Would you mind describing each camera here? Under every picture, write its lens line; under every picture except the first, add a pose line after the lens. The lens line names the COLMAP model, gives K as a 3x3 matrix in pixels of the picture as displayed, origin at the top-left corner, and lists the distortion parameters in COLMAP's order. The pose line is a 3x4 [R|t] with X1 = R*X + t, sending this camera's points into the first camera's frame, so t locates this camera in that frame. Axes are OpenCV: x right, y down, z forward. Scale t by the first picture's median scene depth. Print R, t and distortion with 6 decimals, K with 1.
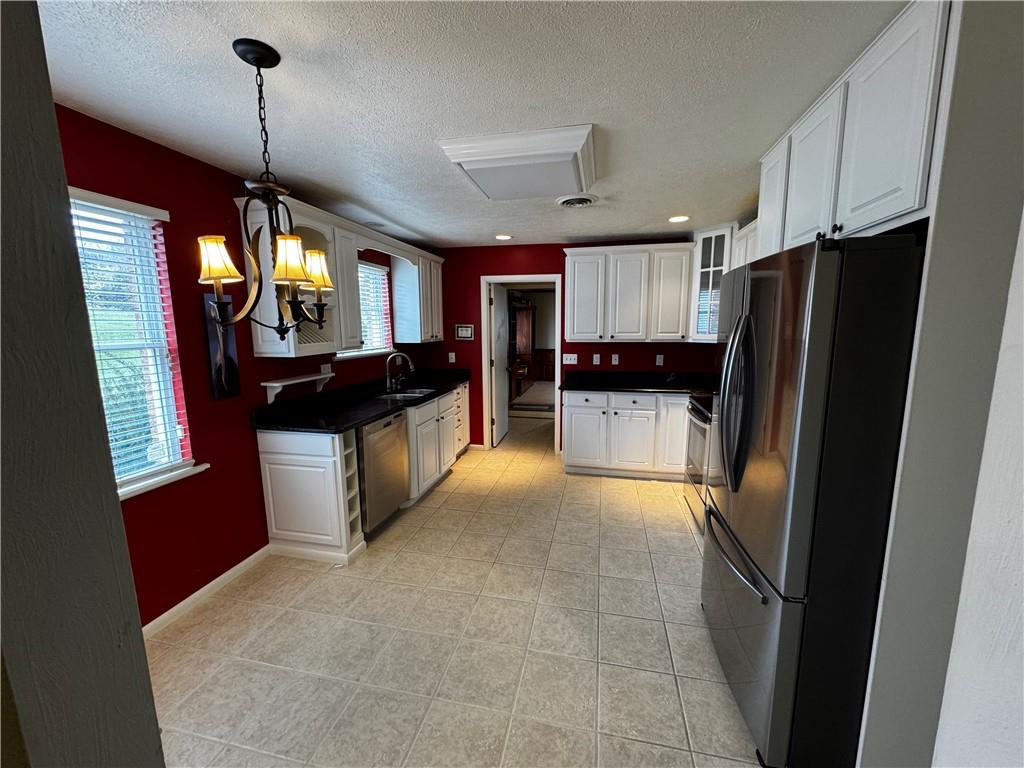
lens RADIAL K [[407.2, 0, 512.5], [0, 407.2, 385.3], [0, 0, 1]] dist [-0.002734, -0.000310]
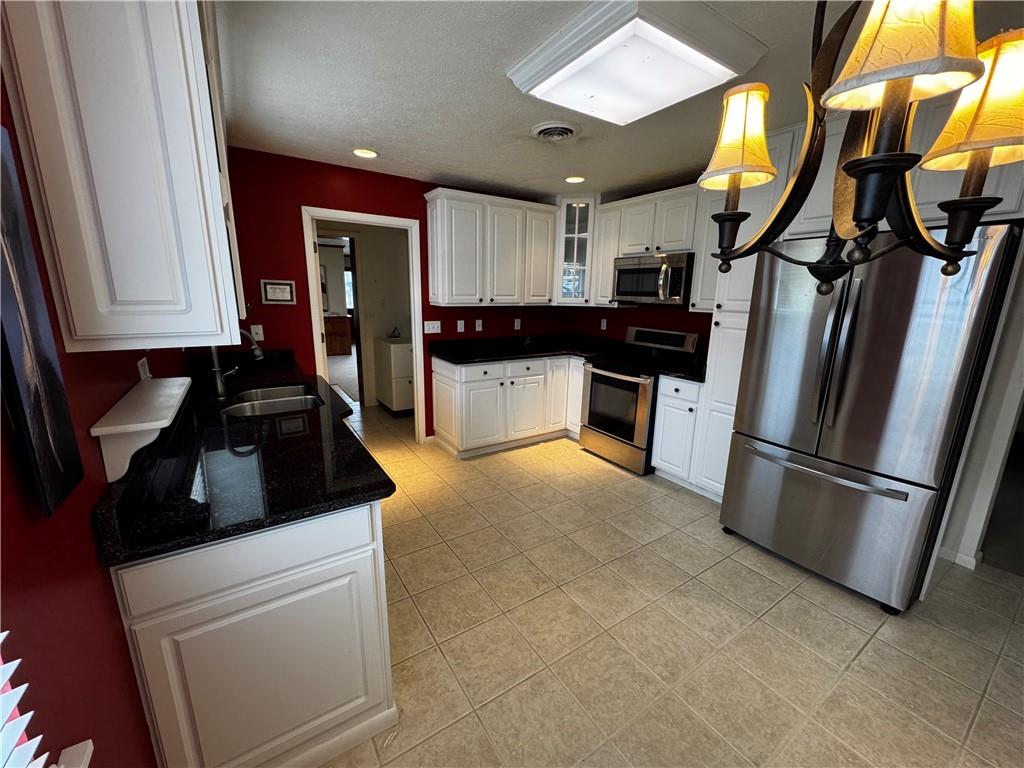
lens RADIAL K [[407.2, 0, 511.3], [0, 407.2, 385.4], [0, 0, 1]] dist [-0.002734, -0.000310]
pose [[0.699793, -0.142299, 0.700029, -0.396943], [0.084815, 0.989578, 0.116371, -0.034007], [-0.709293, -0.022063, 0.704568, 0.337778]]
